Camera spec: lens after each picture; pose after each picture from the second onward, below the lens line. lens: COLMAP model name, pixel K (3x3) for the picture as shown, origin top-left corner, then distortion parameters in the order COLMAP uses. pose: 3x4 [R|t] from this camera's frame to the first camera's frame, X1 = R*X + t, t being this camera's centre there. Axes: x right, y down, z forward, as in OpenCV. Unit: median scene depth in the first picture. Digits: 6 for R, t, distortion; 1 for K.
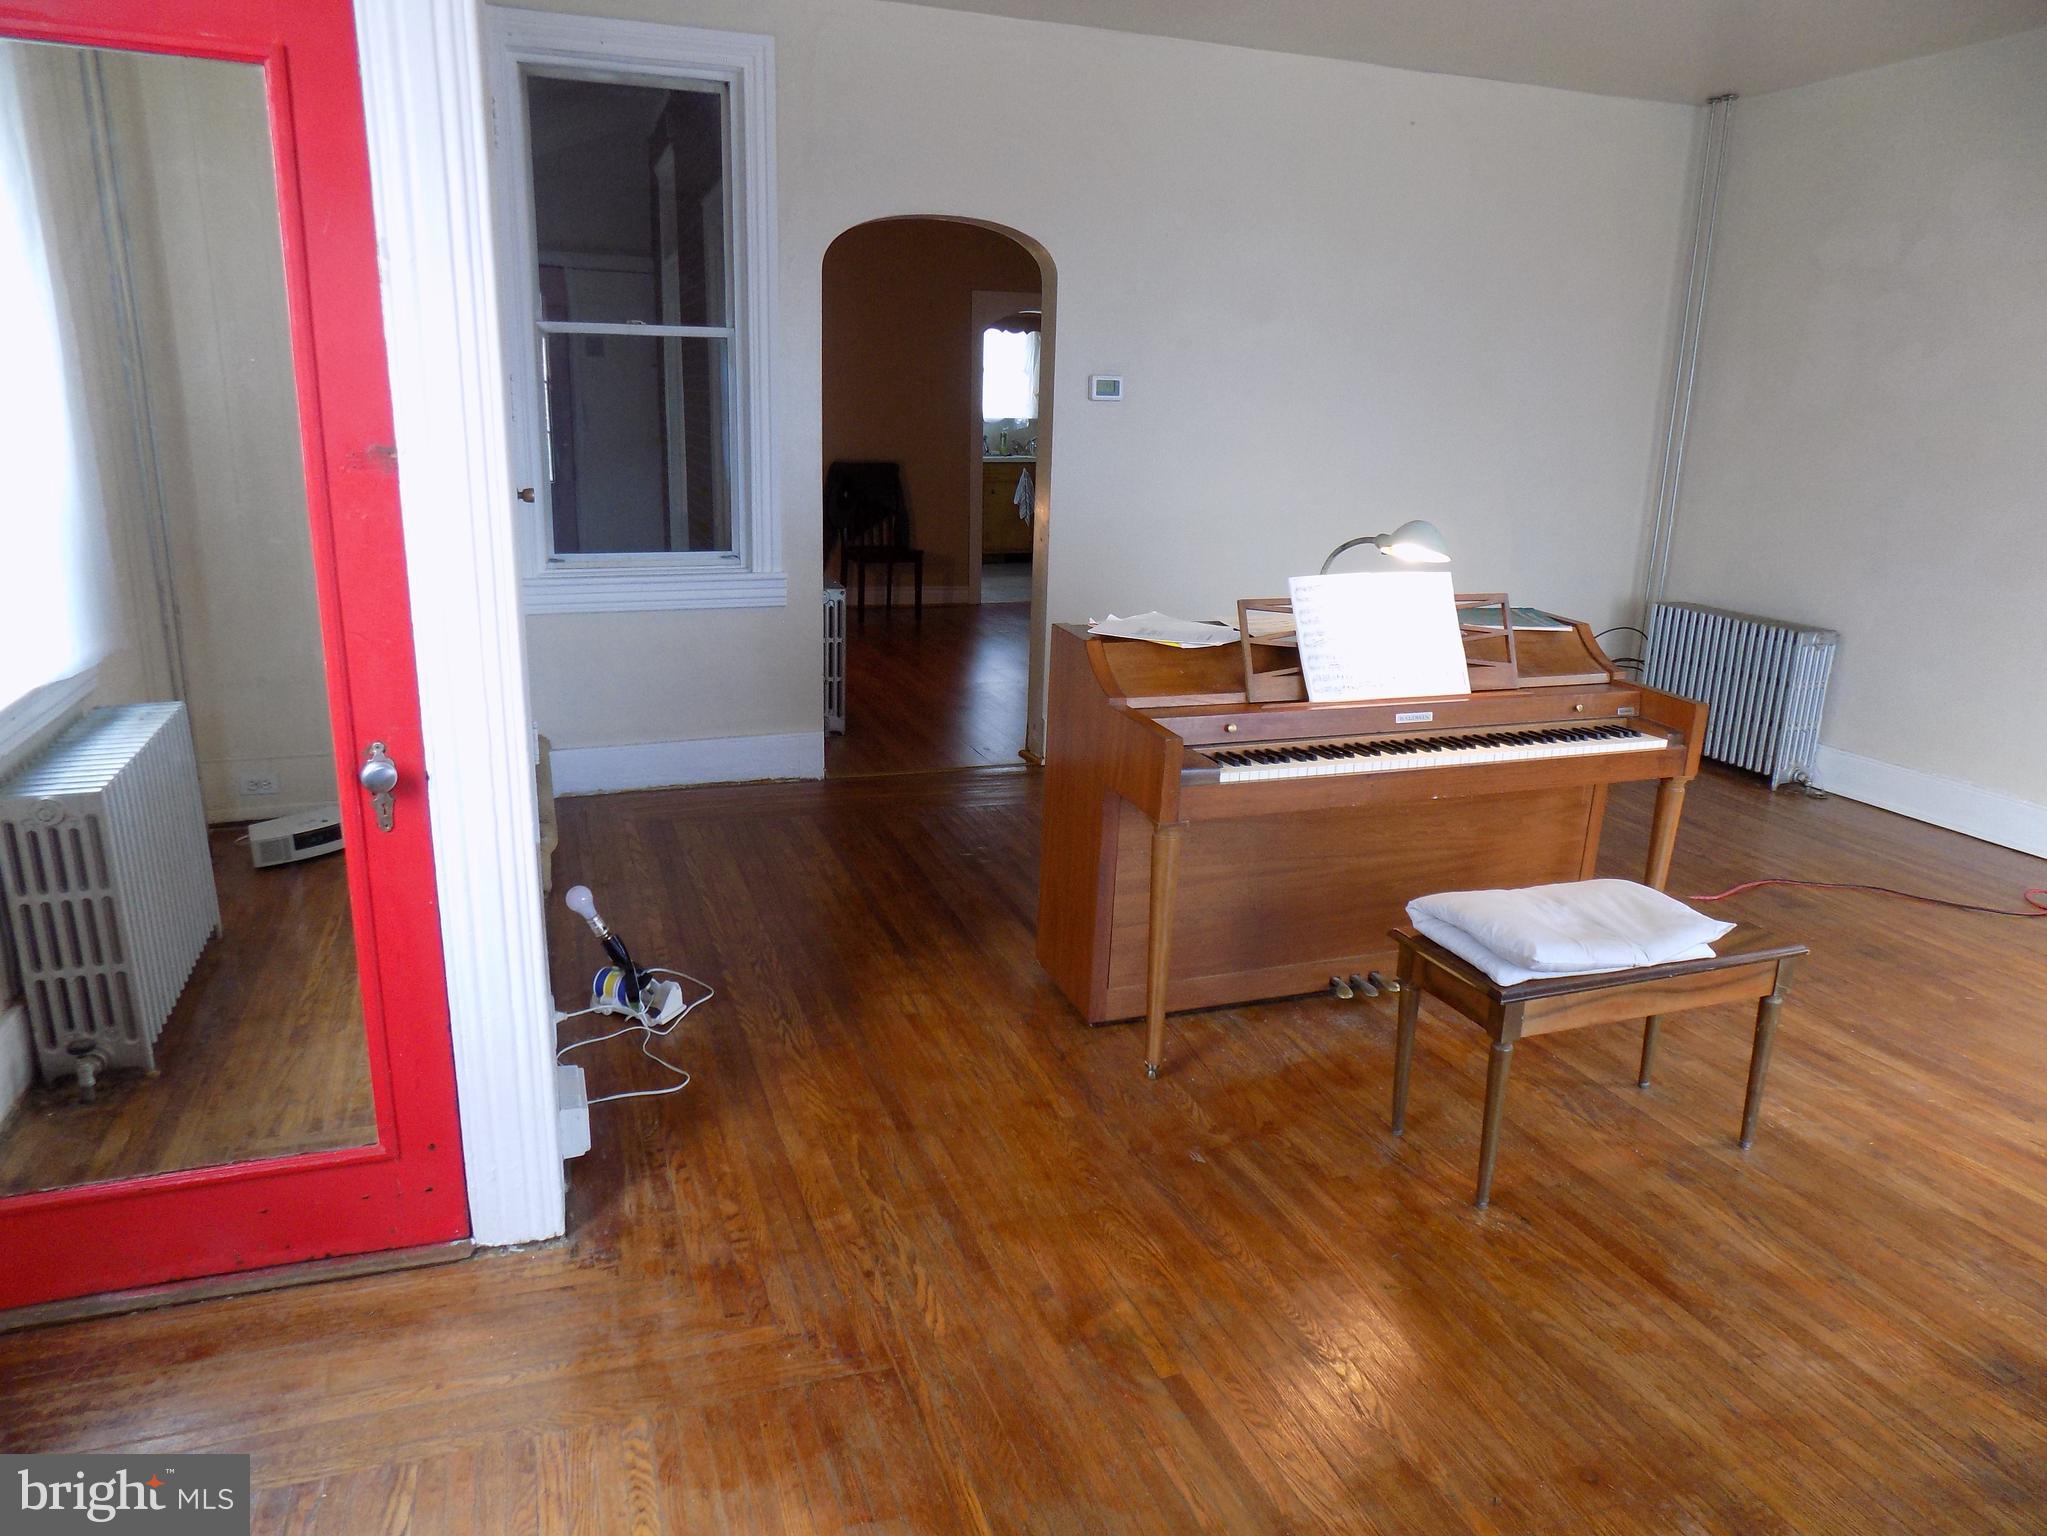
lens RADIAL K [[1398.5, 0, 1019.5], [0, 1398.5, 772.9], [0, 0, 1]] dist [-0.020674, 0.013420]
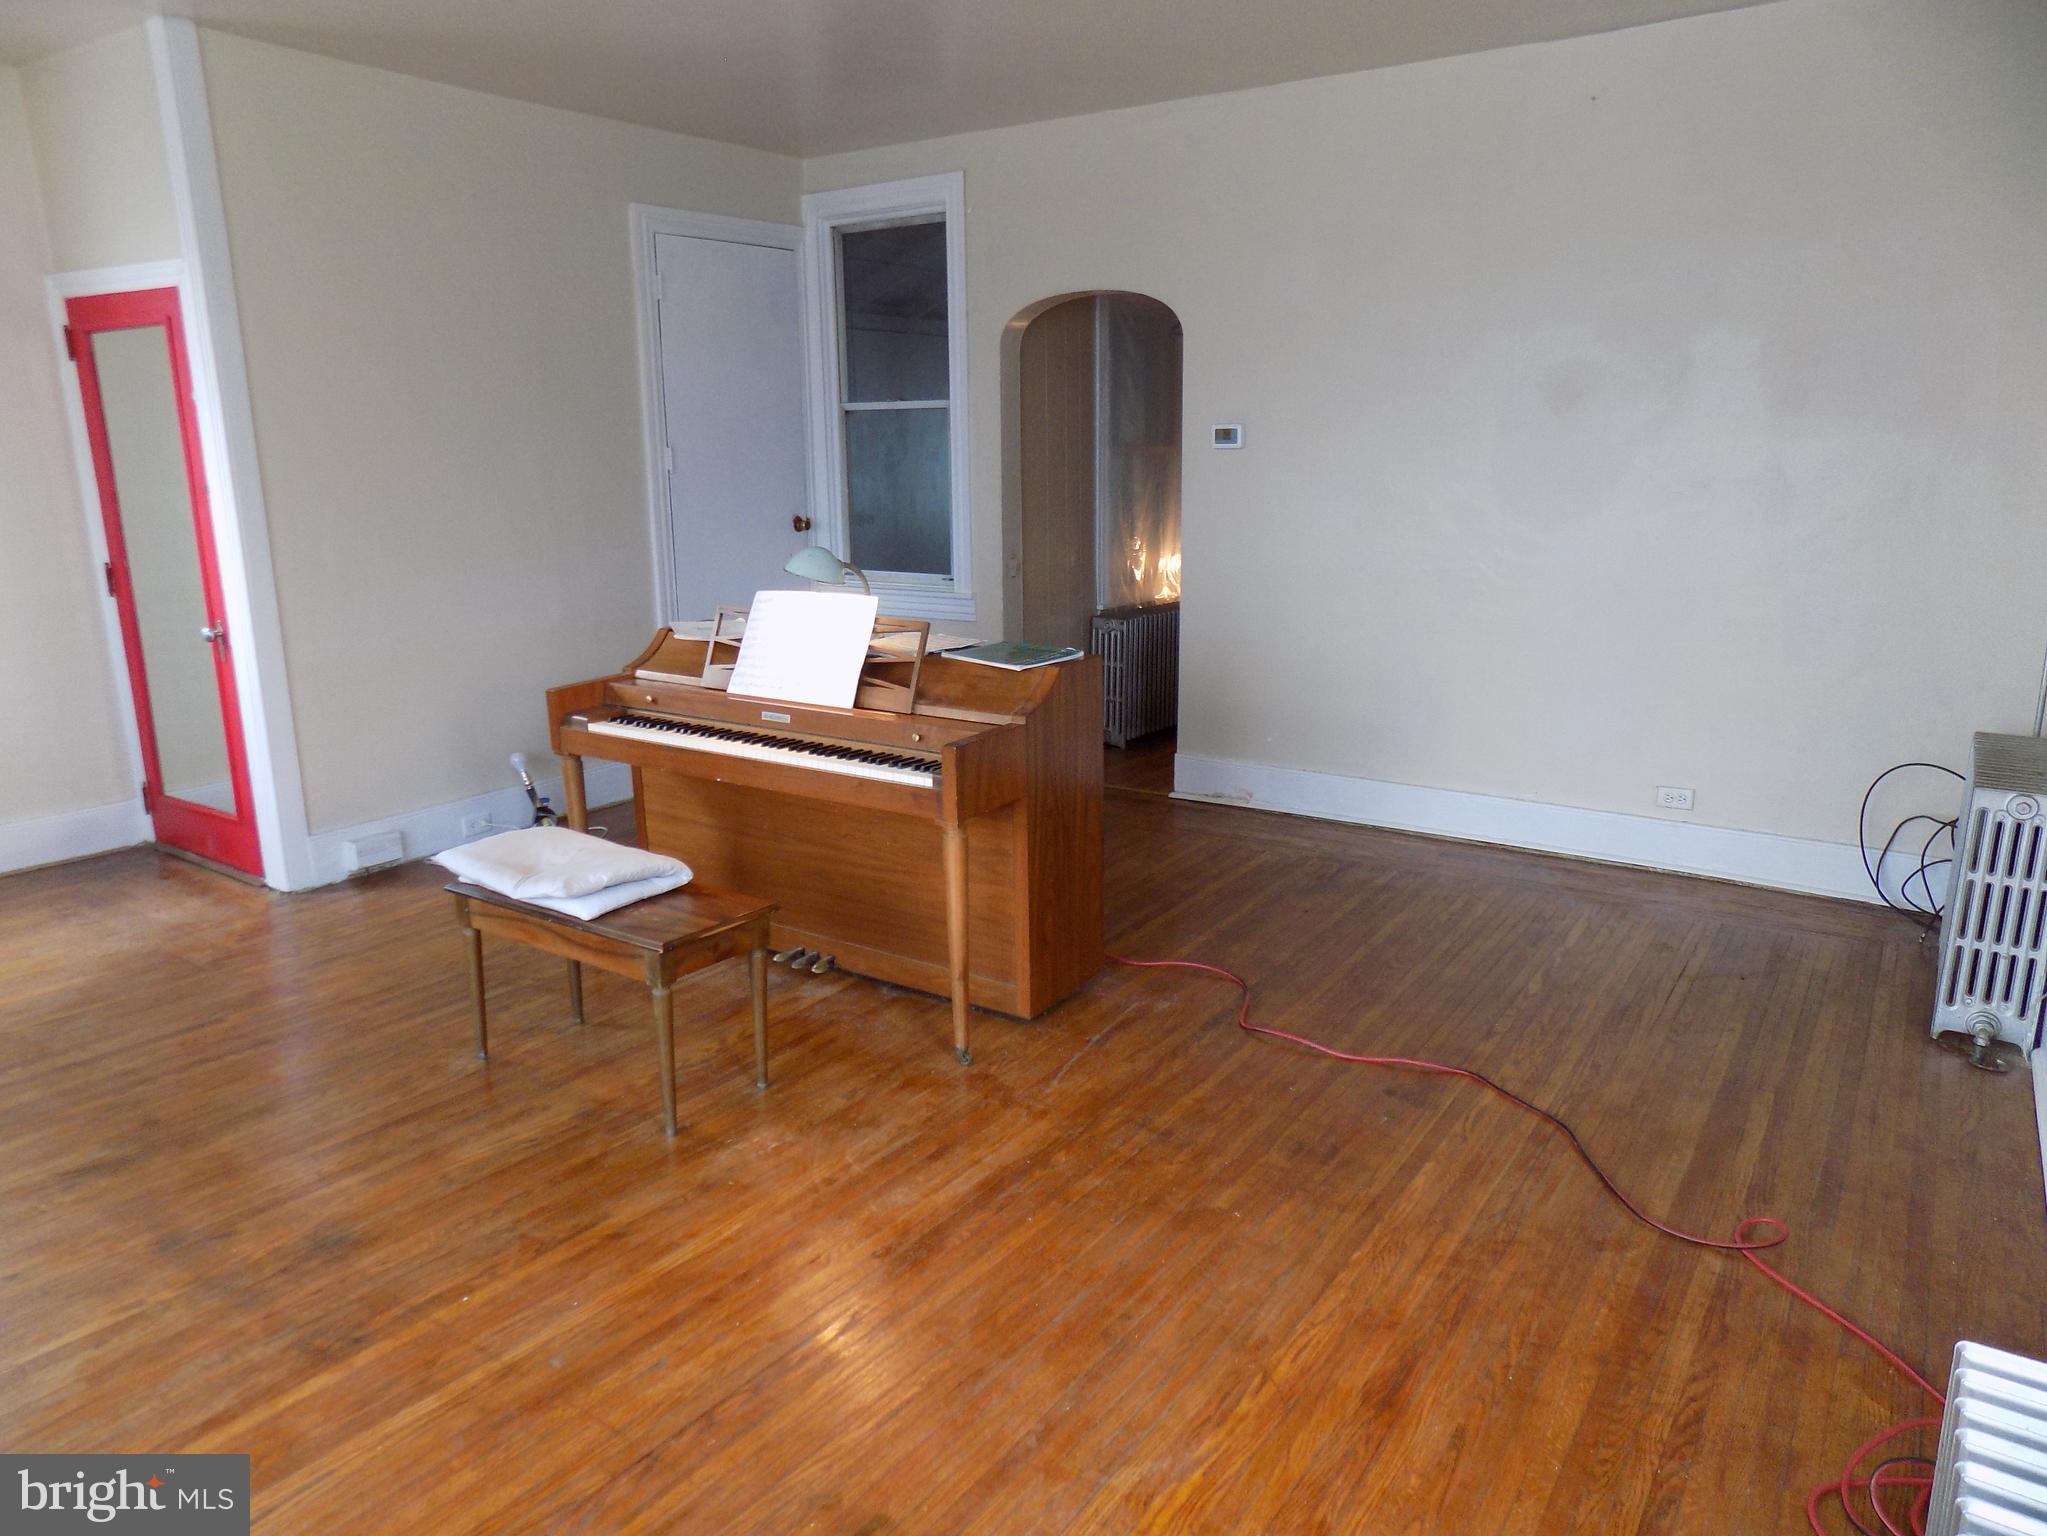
lens RADIAL K [[1398.5, 0, 1023.8], [0, 1398.5, 776.6], [0, 0, 1]] dist [-0.020674, 0.013420]
pose [[0.572397, 0.159730, -0.804269, 1.319934], [-0.195209, 0.979188, 0.055540, -0.094800], [0.796401, 0.125210, 0.591665, 0.492223]]
